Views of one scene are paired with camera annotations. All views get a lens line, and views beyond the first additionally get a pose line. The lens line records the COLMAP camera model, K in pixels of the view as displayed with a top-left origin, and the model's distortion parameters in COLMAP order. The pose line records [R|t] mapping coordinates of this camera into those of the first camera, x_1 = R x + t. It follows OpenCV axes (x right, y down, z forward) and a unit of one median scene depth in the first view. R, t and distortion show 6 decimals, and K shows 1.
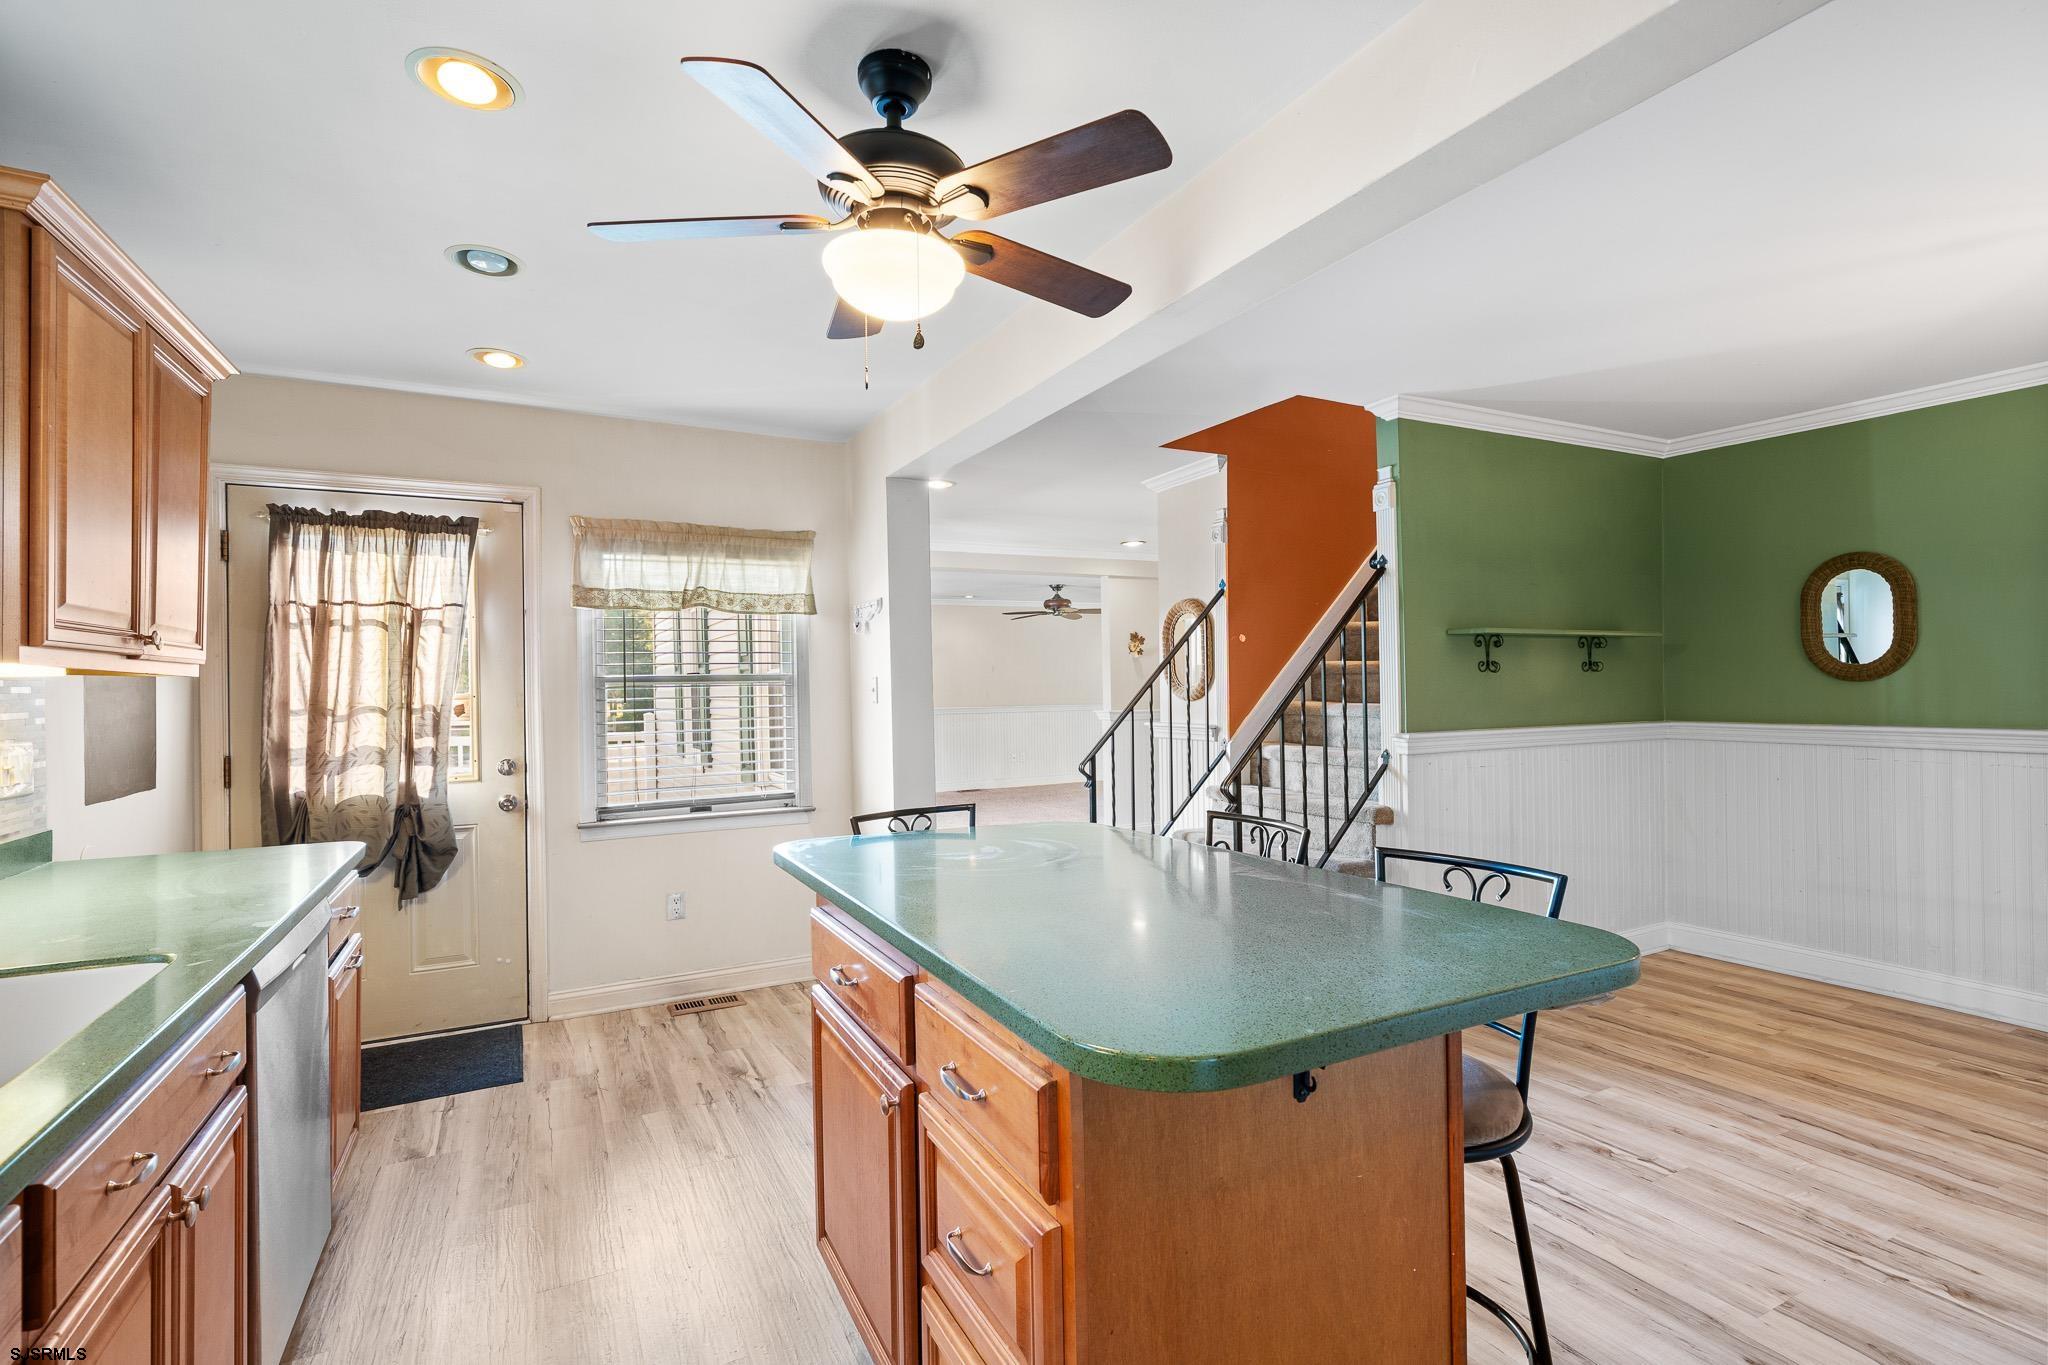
lens RADIAL K [[985.0, 0, 998.8], [0, 985.0, 669.7], [0, 0, 1]] dist [0.004665, 0.000373]
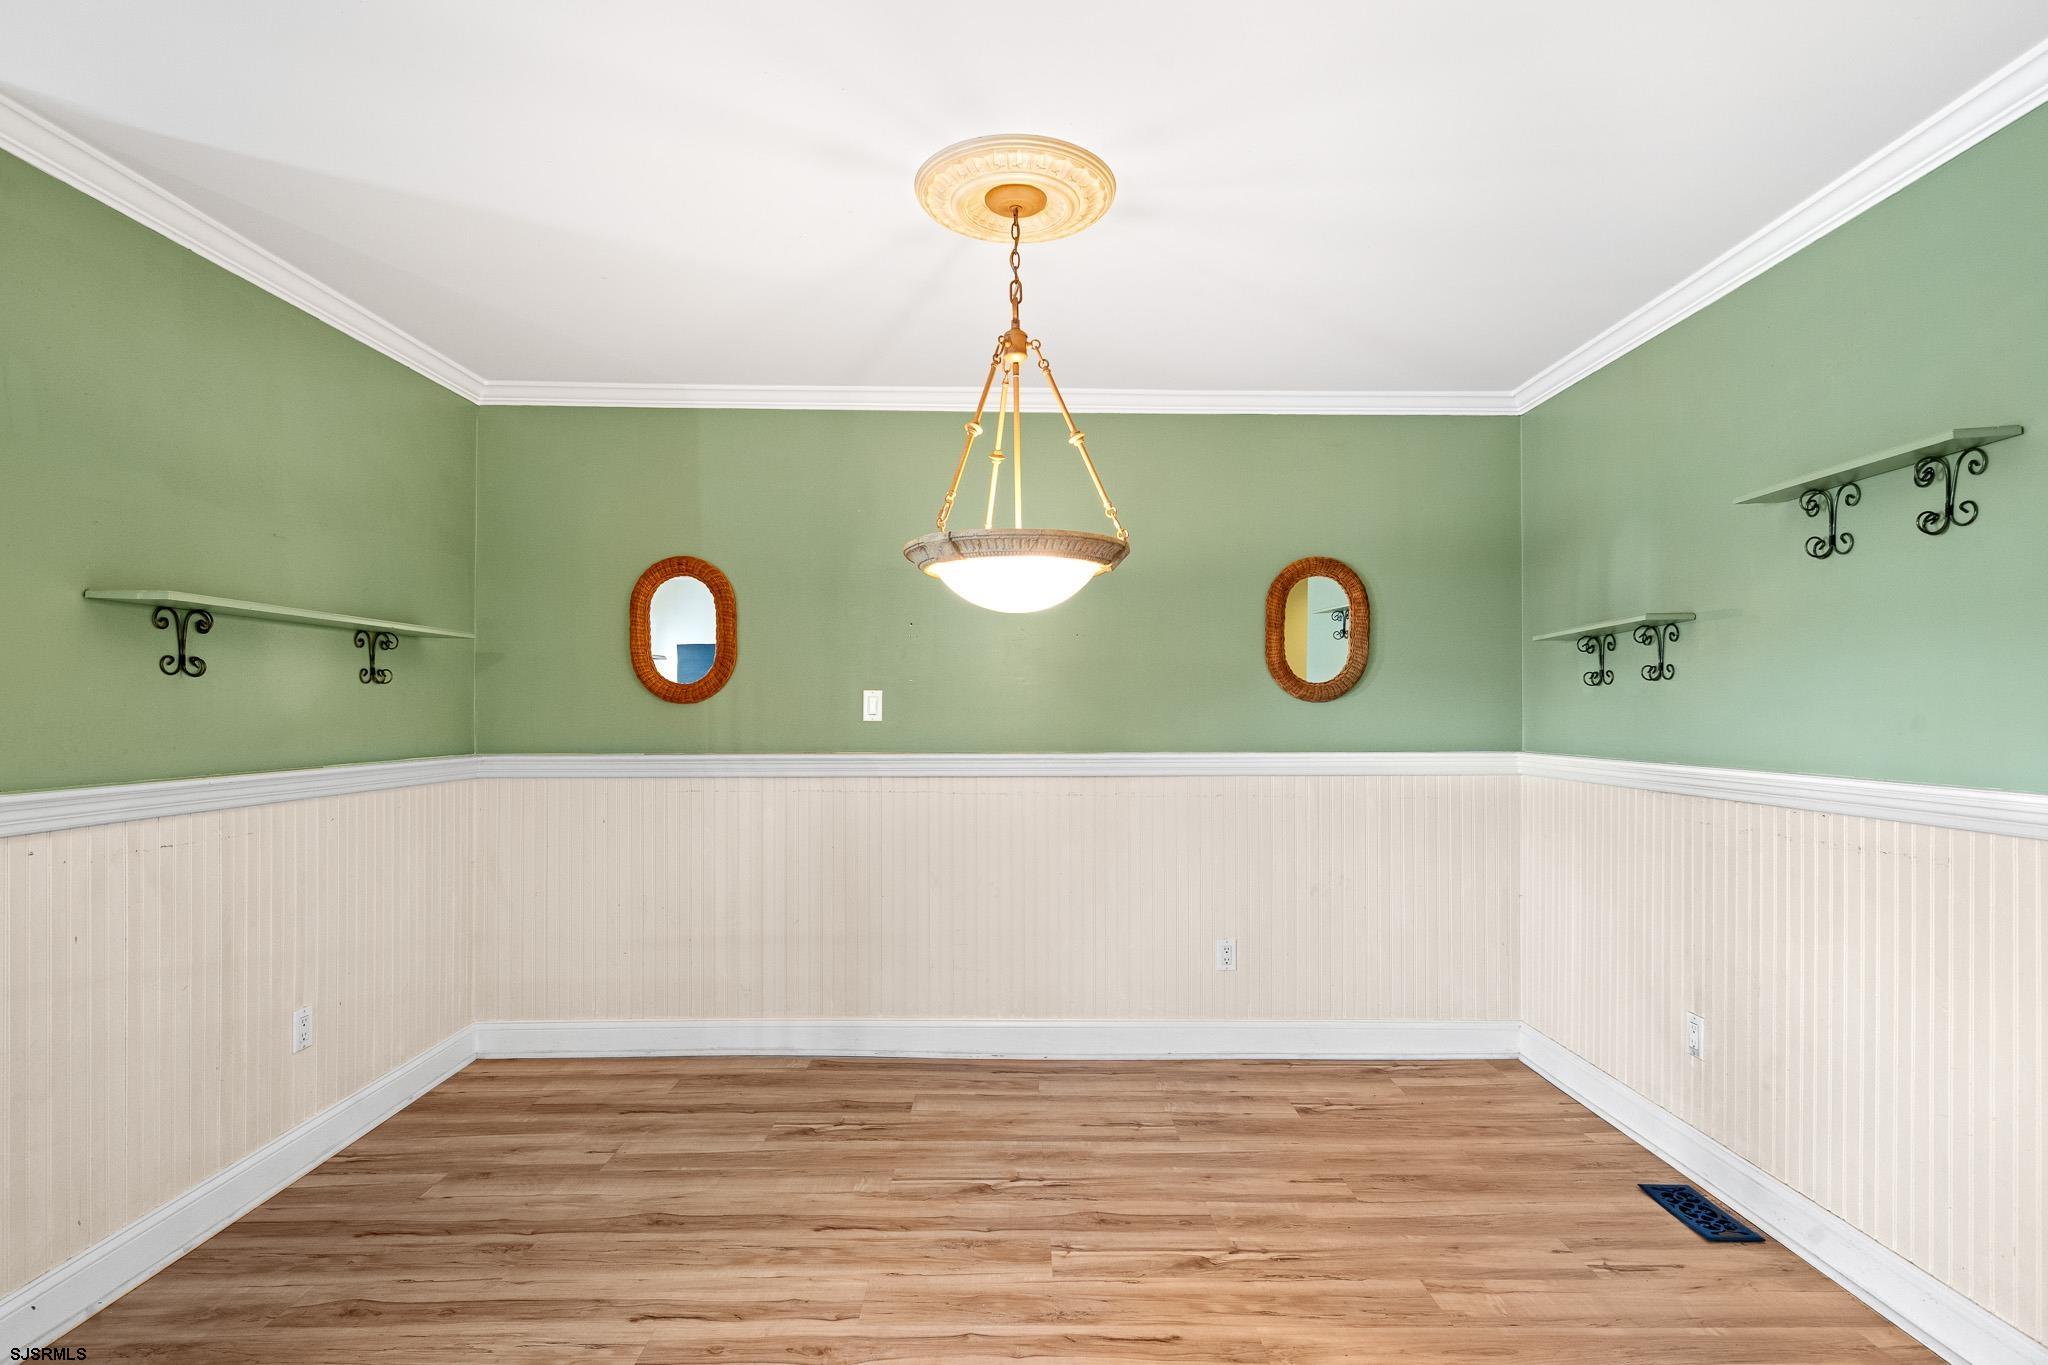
lens RADIAL K [[1022.6, 0, 1023.3], [0, 1022.6, 715.0], [0, 0, 1]] dist [0.006429, -0.000585]
pose [[0.462571, 0.006832, 0.886556, 0.227922], [-0.012579, 0.999920, -0.001142, 0.021780], [-0.886493, -0.010624, 0.462620, 0.349686]]
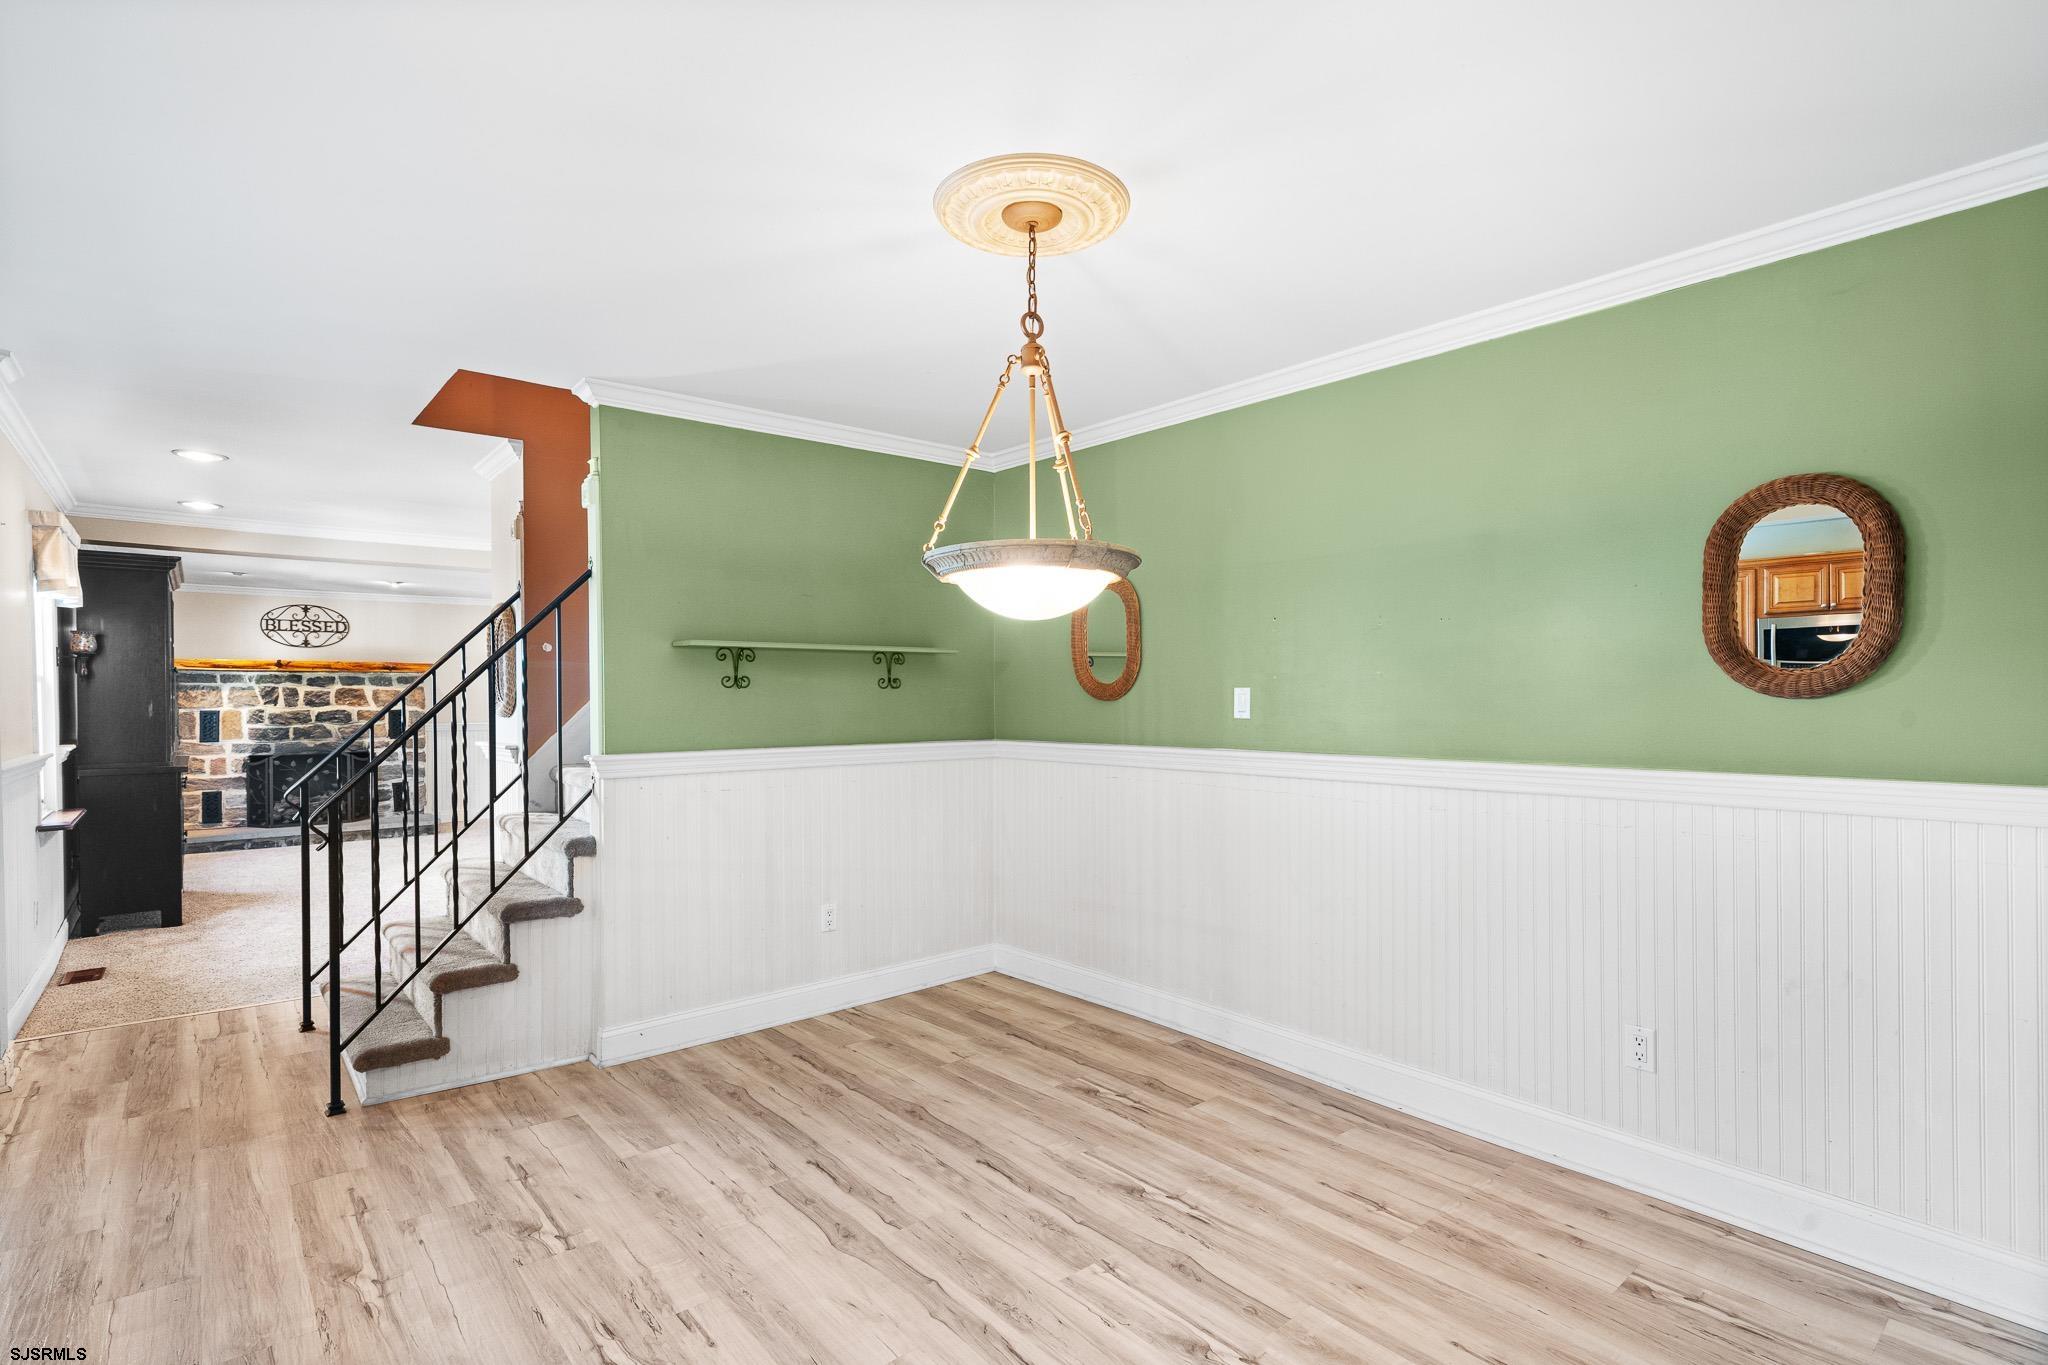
lens RADIAL K [[985.0, 0, 1031.3], [0, 985.0, 703.9], [0, 0, 1]] dist [0.004665, 0.000373]
pose [[0.977542, 0.005735, 0.210664, 0.645792], [-0.008182, 0.999909, 0.010745, 0.005544], [-0.210583, -0.012228, 0.977499, 0.041000]]
